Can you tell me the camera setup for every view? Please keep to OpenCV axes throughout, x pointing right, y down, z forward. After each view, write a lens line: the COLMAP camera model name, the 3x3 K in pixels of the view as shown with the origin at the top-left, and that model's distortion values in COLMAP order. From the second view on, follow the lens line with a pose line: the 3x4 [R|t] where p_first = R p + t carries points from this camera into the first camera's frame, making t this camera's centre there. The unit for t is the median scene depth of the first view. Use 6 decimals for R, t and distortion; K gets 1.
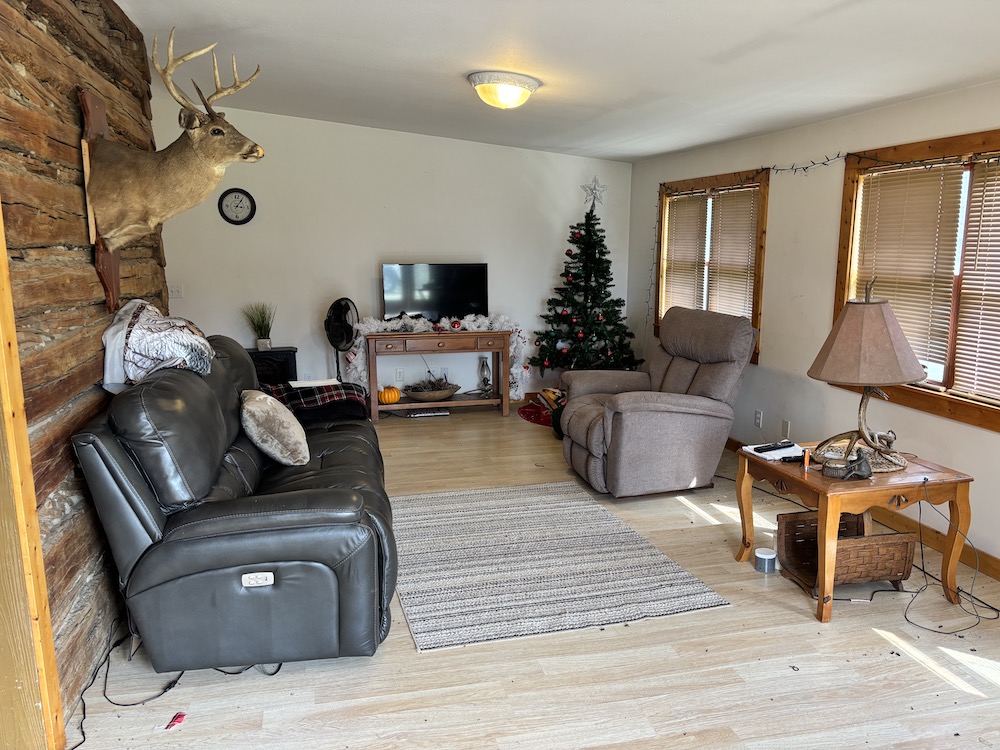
lens RADIAL K [[758.9, 0, 500.1], [0, 758.9, 376.5], [0, 0, 1]] dist [0.049154, -0.048499]
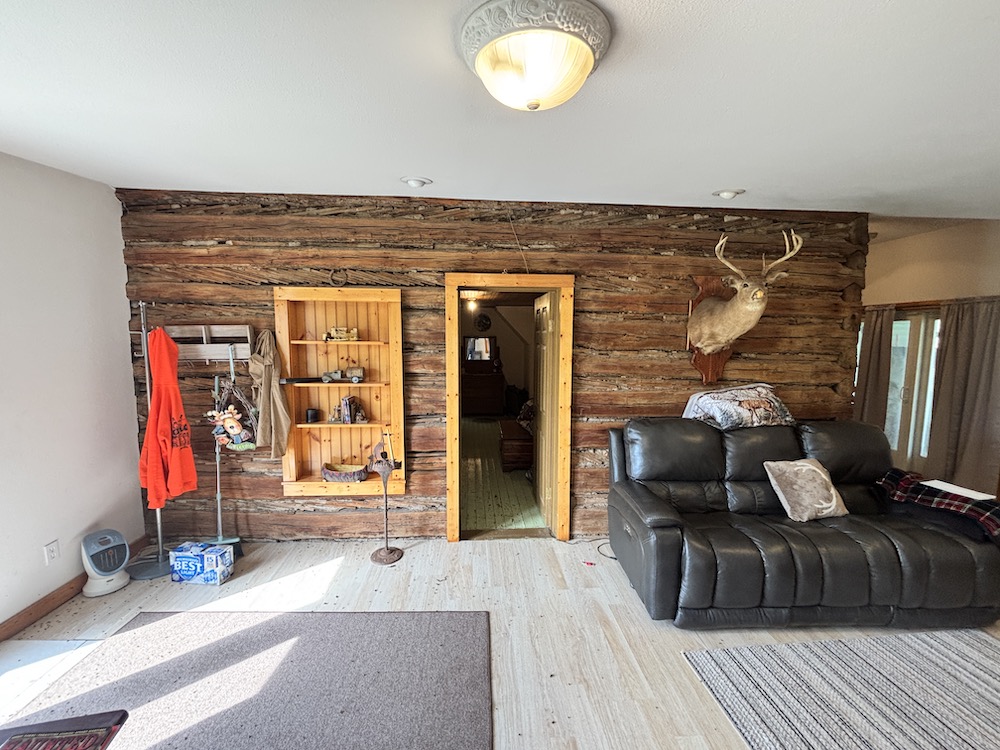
lens RADIAL K [[398.2, 0, 497.4], [0, 398.2, 373.6], [0, 0, 1]] dist [0.001860, 0.000128]
pose [[-0.150750, 0.097397, -0.983762, 0.563459], [-0.191310, 0.973449, 0.125692, -0.142235], [0.969884, 0.207151, -0.128114, 0.635499]]
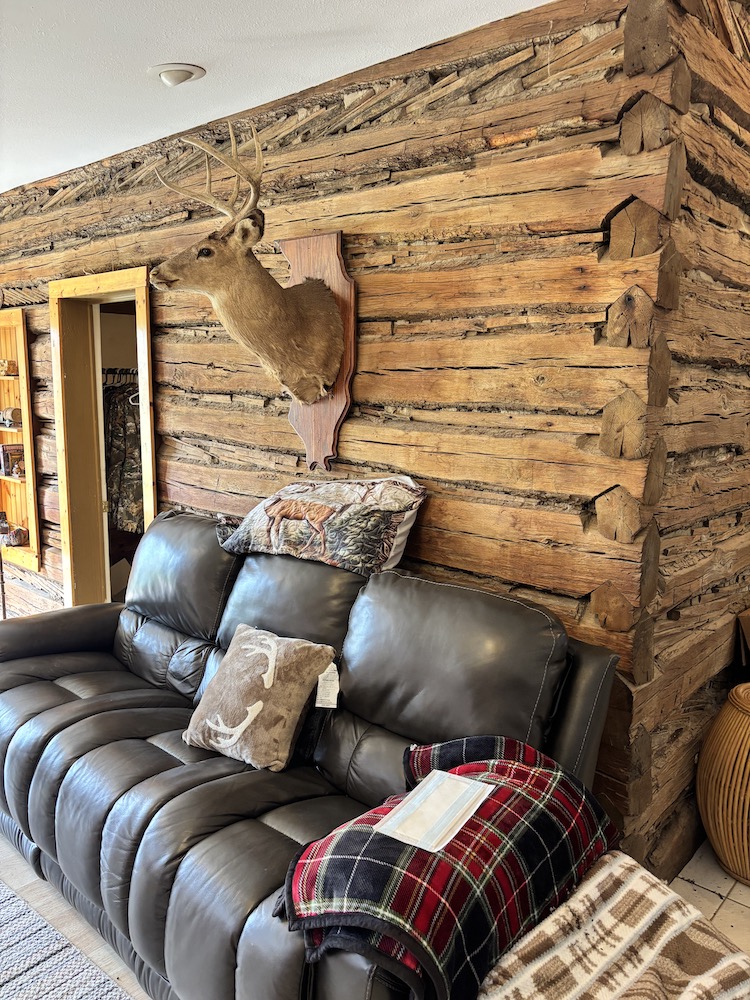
lens RADIAL K [[758.9, 0, 370.1], [0, 758.9, 507.0], [0, 0, 1]] dist [0.049154, -0.048499]
pose [[-0.817522, 0.080912, -0.570185, 0.017749], [-0.121560, 0.943529, 0.308182, -0.324549], [0.562922, 0.321257, -0.761520, 1.701626]]
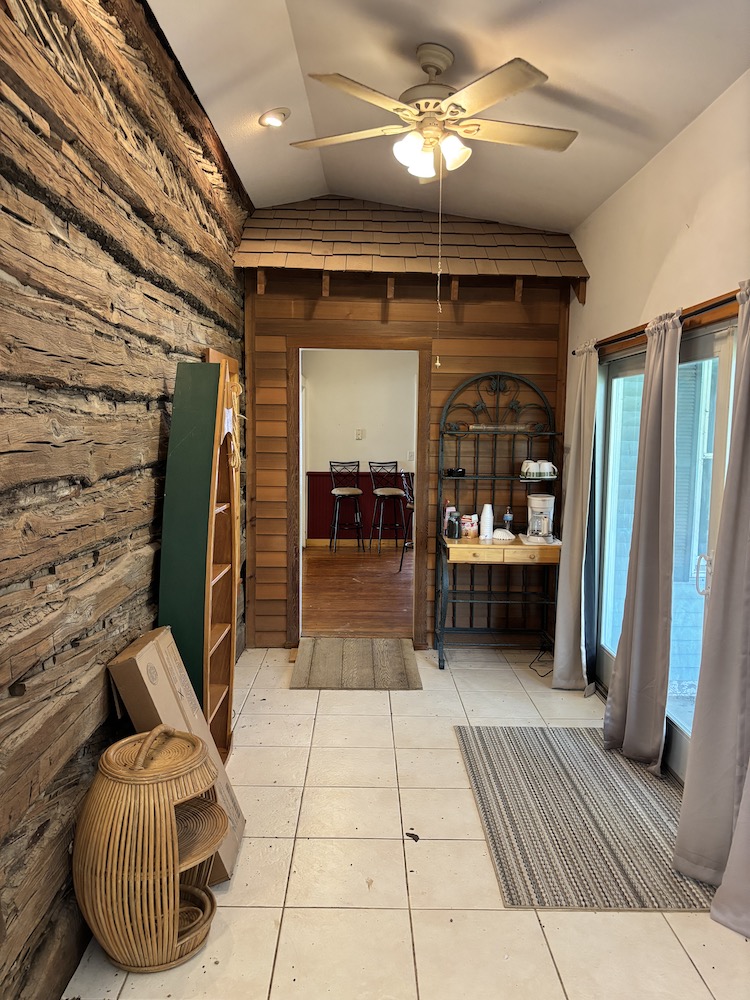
lens RADIAL K [[758.9, 0, 375.4], [0, 758.9, 500.2], [0, 0, 1]] dist [0.049154, -0.048499]
pose [[-0.214418, 0.095235, -0.972088, -0.097570], [-0.194701, 0.971094, 0.138084, -0.316901], [0.957140, 0.218874, -0.189677, 1.689579]]
